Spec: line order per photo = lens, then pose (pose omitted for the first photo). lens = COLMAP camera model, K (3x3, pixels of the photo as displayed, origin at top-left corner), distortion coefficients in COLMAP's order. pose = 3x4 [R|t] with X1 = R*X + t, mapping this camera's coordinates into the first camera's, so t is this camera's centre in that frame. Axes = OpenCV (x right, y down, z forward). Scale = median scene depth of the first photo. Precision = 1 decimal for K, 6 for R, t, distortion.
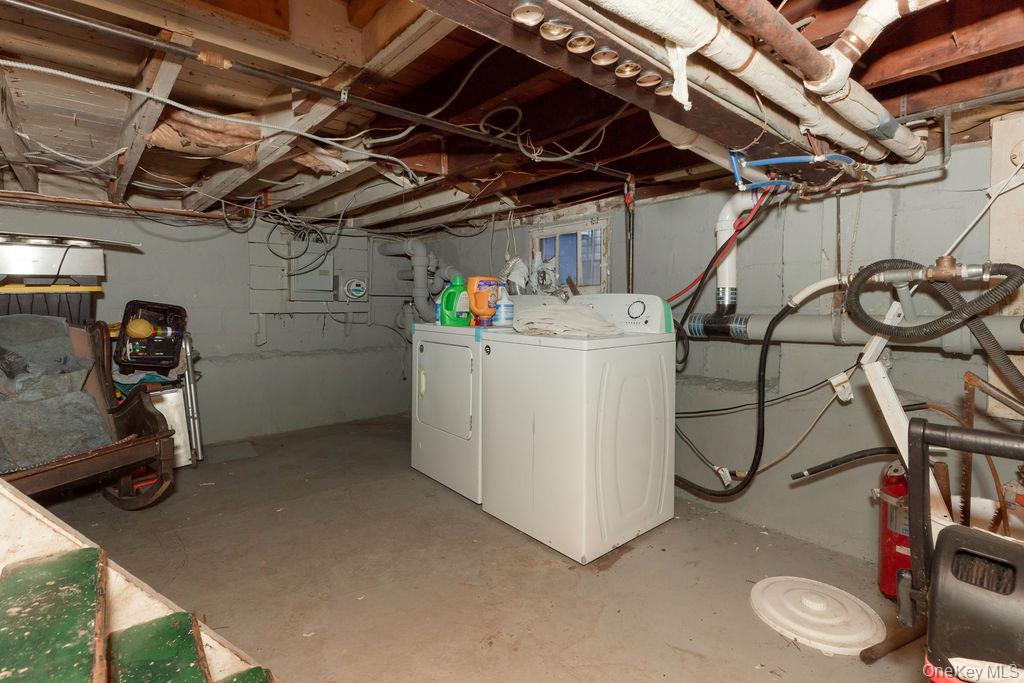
lens RADIAL K [[475.9, 0, 512.0], [0, 475.9, 341.5], [0, 0, 1]] dist [0.009412, -0.000081]
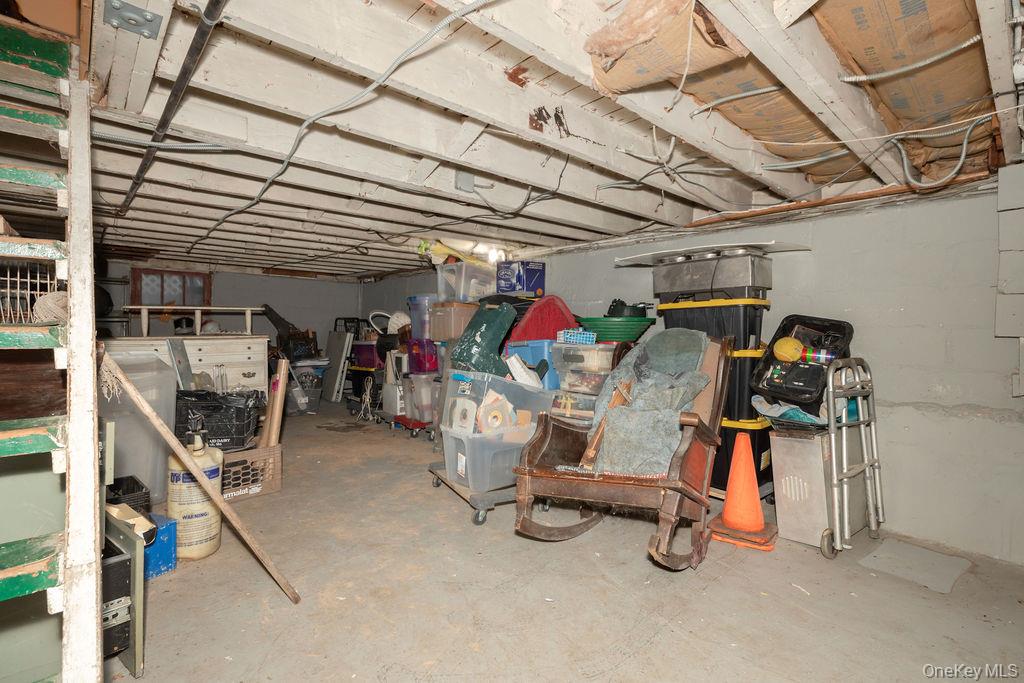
lens RADIAL K [[475.9, 0, 512.0], [0, 475.9, 341.5], [0, 0, 1]] dist [0.009412, -0.000081]
pose [[0.029504, 0.015680, -0.999442, -0.001017], [-0.085284, 0.996270, 0.013112, -0.011523], [0.995920, 0.084850, 0.030731, 0.514477]]
